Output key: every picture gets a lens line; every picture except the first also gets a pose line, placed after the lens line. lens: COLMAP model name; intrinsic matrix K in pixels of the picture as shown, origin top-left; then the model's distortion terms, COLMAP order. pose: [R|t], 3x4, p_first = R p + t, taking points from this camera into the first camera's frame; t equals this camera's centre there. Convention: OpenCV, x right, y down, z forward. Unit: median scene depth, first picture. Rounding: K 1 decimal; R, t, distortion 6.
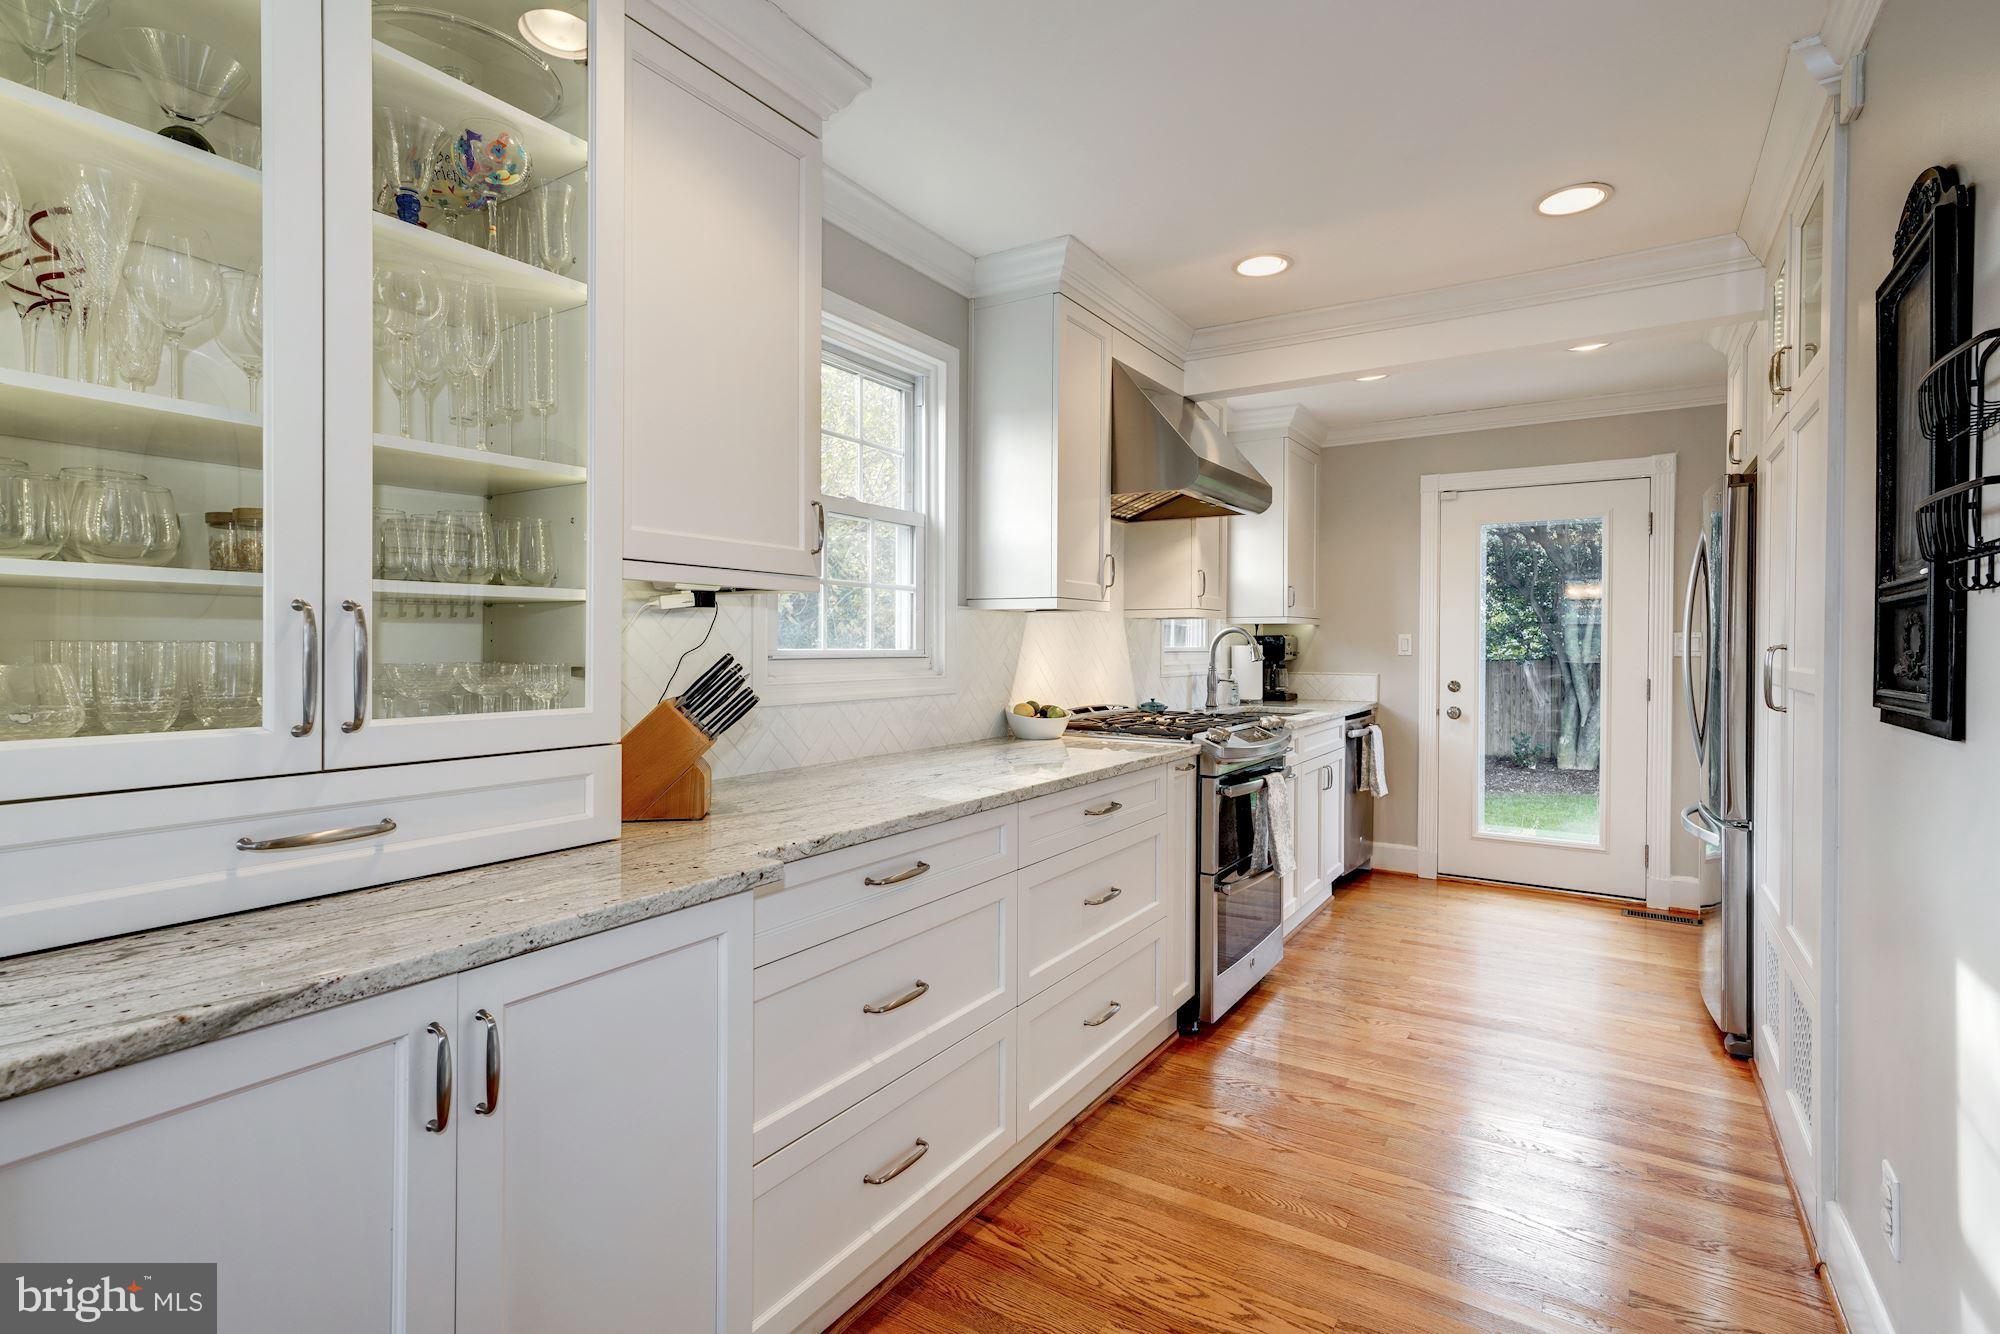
lens RADIAL K [[946.4, 0, 999.2], [0, 946.4, 650.5], [0, 0, 1]] dist [0.000363, 0.001188]
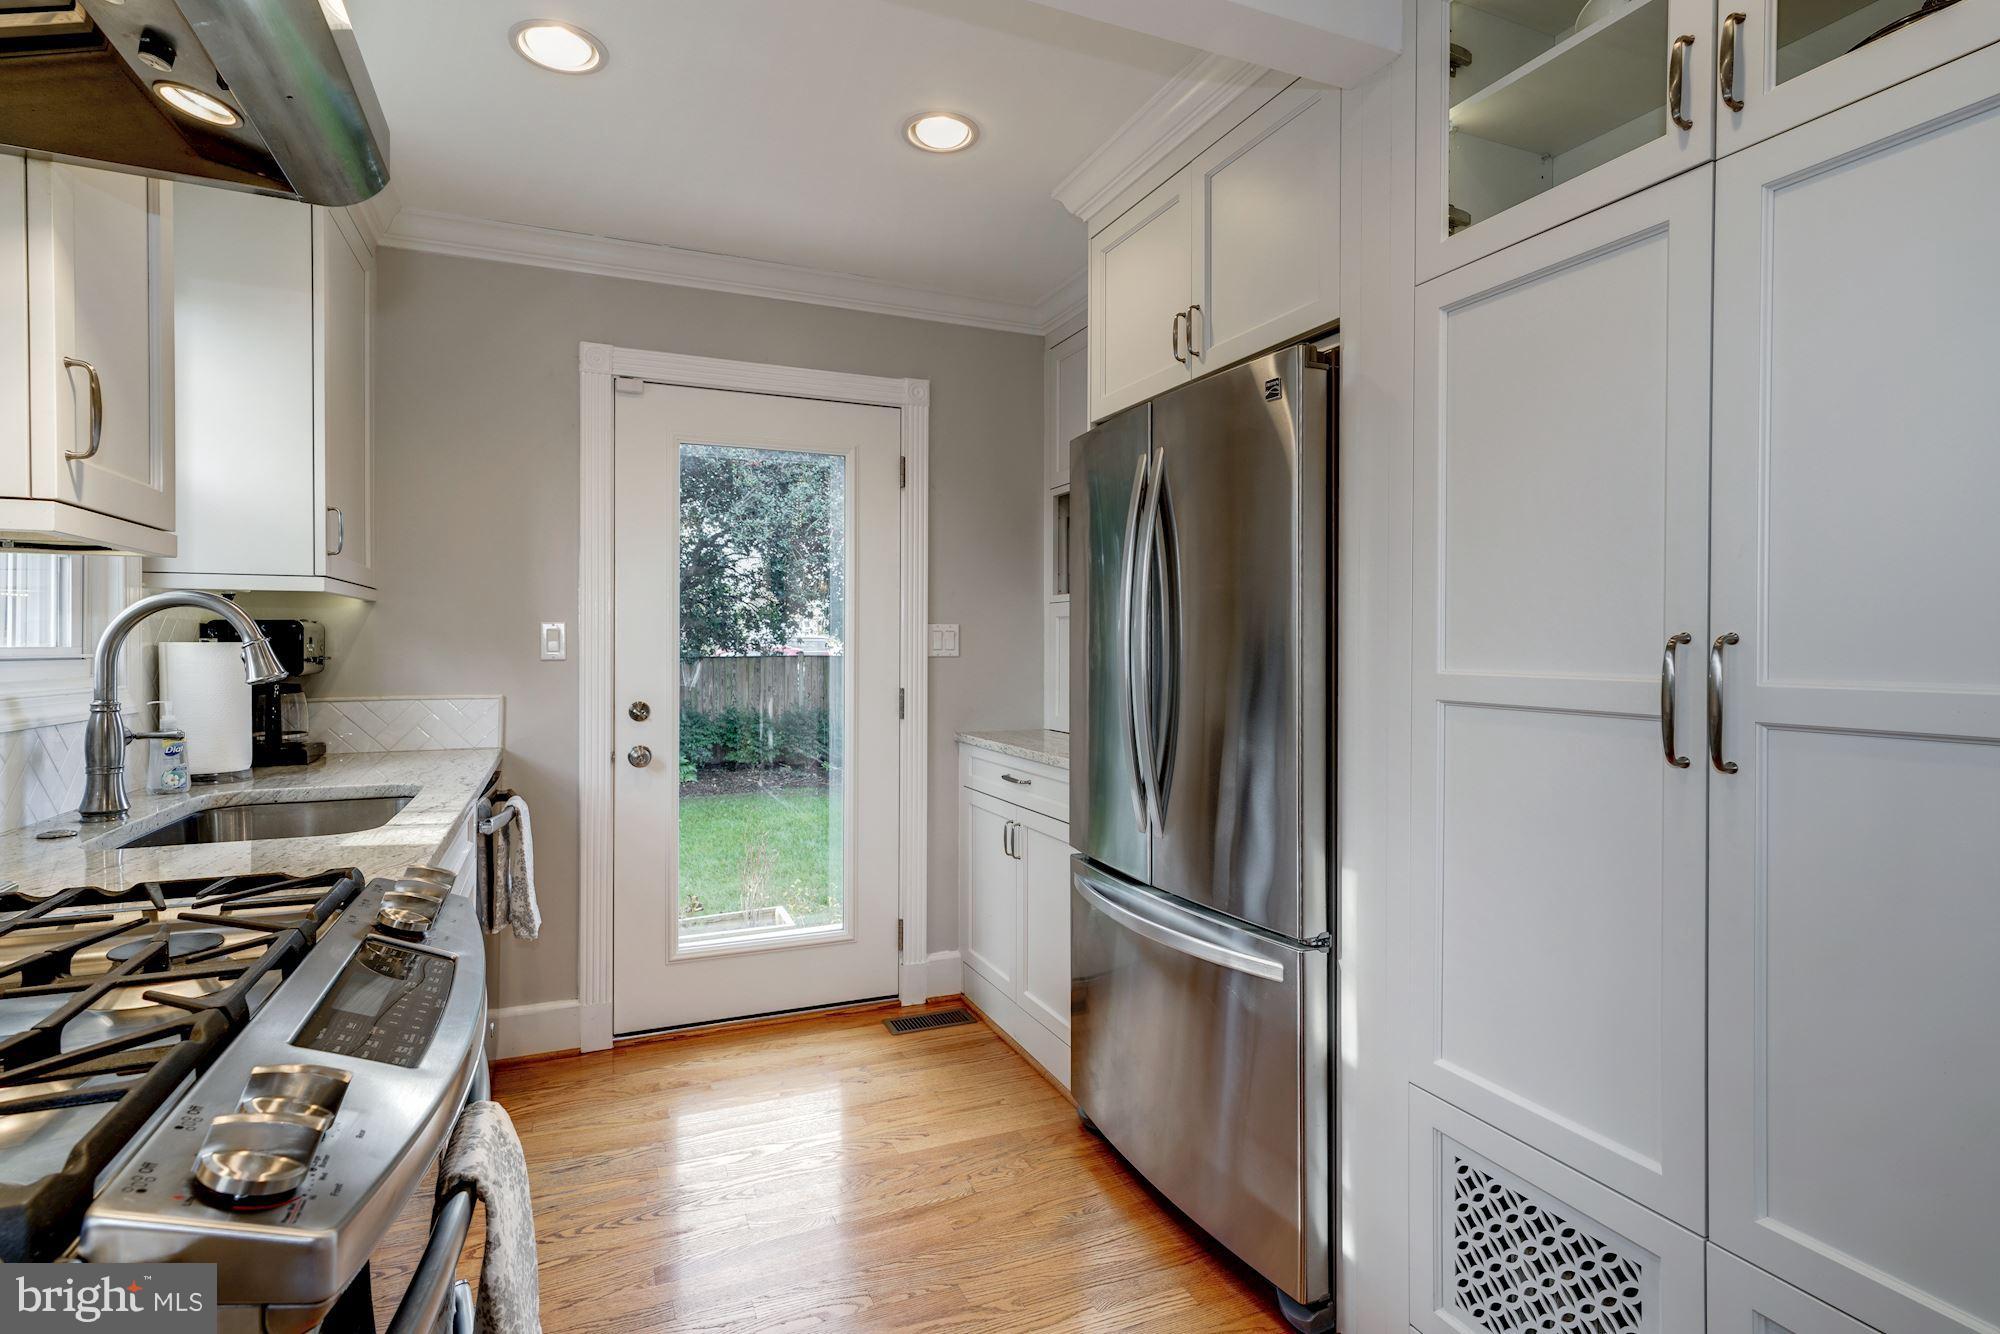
lens RADIAL K [[994.7, 0, 1013.3], [0, 994.7, 646.5], [0, 0, 1]] dist [-0.005849, 0.007354]
pose [[0.546561, -0.004275, 0.837409, 0.098653], [0.007555, 0.999971, 0.000174, -0.000964], [-0.837385, 0.006231, 0.546577, 0.508903]]
